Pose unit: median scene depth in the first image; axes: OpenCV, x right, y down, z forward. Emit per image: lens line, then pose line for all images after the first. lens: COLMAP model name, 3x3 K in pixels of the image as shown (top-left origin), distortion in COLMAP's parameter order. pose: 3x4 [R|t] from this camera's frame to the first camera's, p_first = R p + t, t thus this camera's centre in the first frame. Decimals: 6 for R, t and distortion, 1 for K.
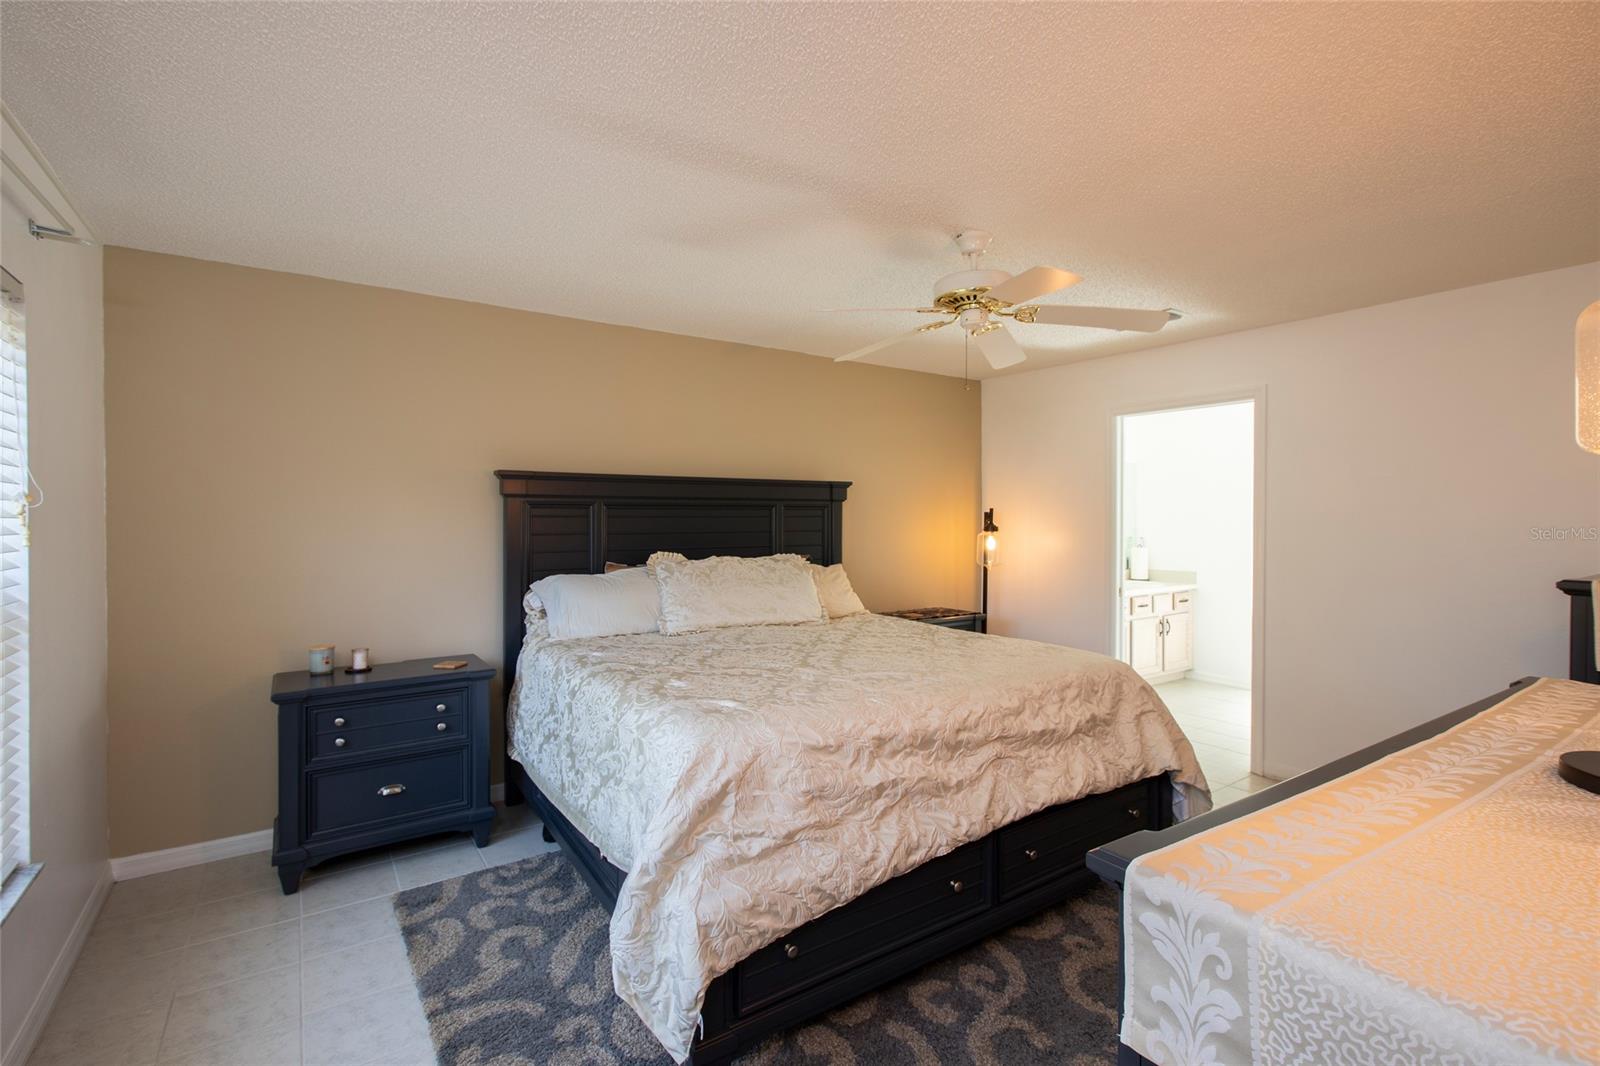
lens RADIAL K [[730.7, 0, 805.3], [0, 730.7, 526.6], [0, 0, 1]] dist [0.008093, -0.000140]
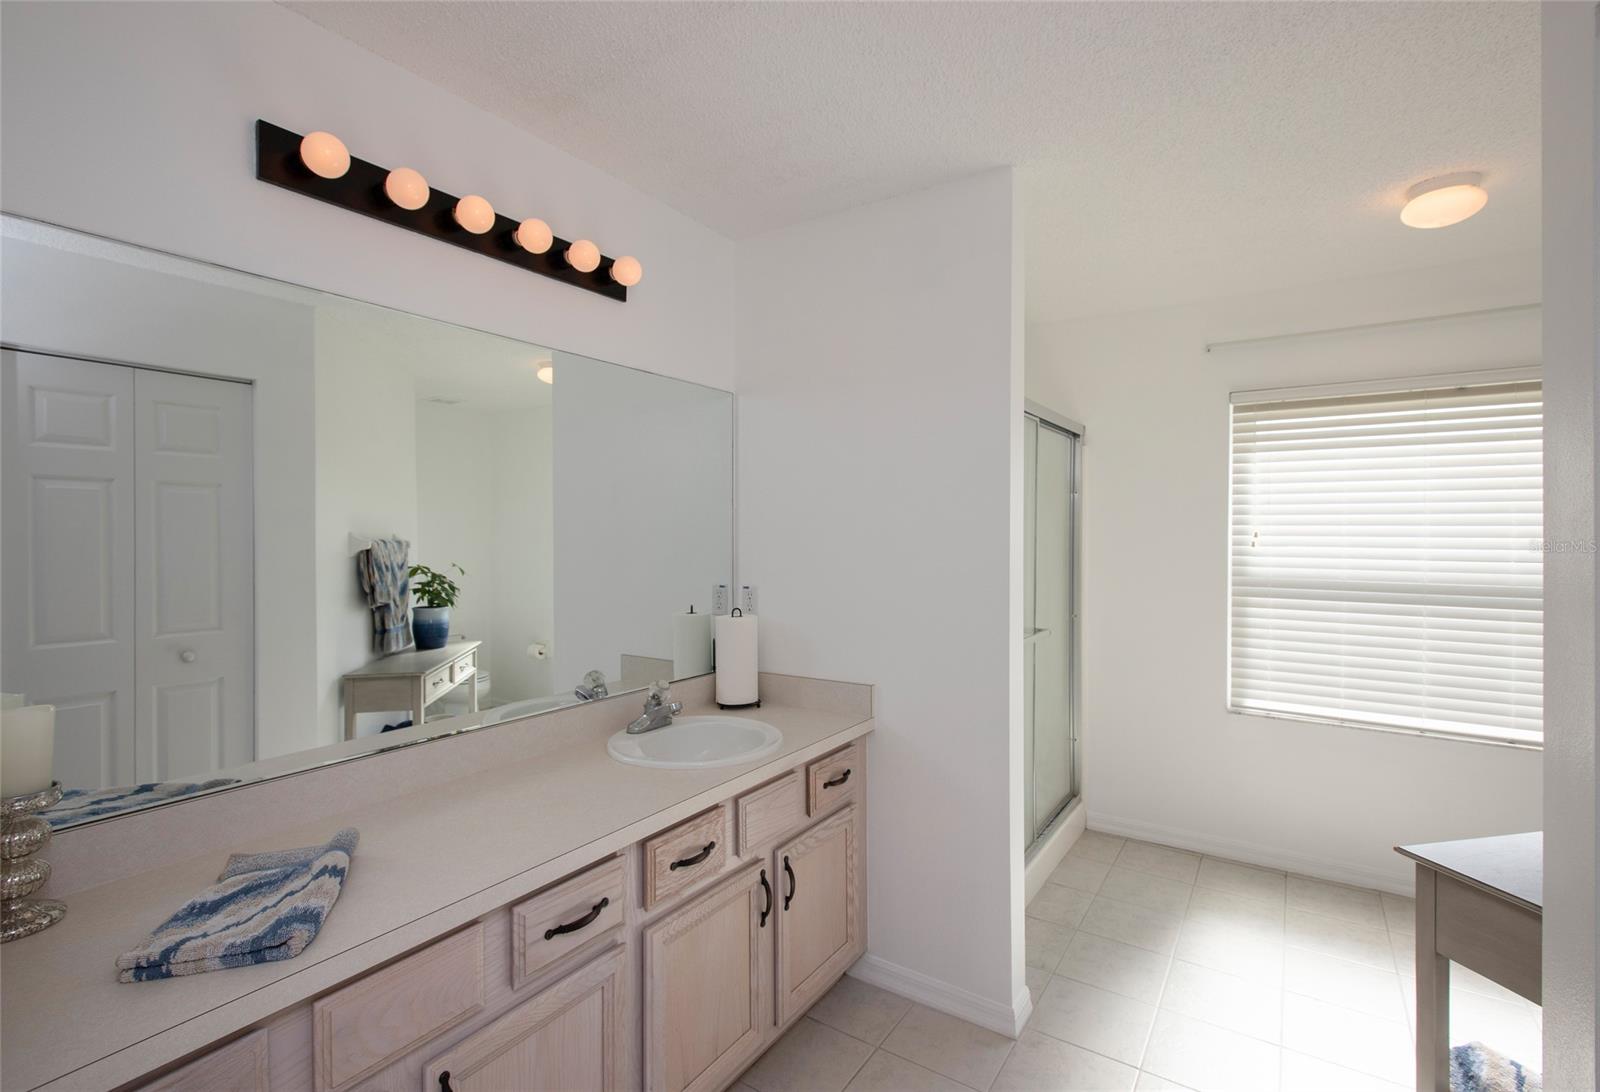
lens RADIAL K [[748.7, 0, 799.0], [0, 748.7, 539.5], [0, 0, 1]] dist [-0.004965, 0.000185]
pose [[0.926172, -0.008306, 0.377011, 0.378800], [0.011231, 0.999921, -0.005560, -0.008848], [-0.376935, 0.009384, 0.926192, 0.698397]]
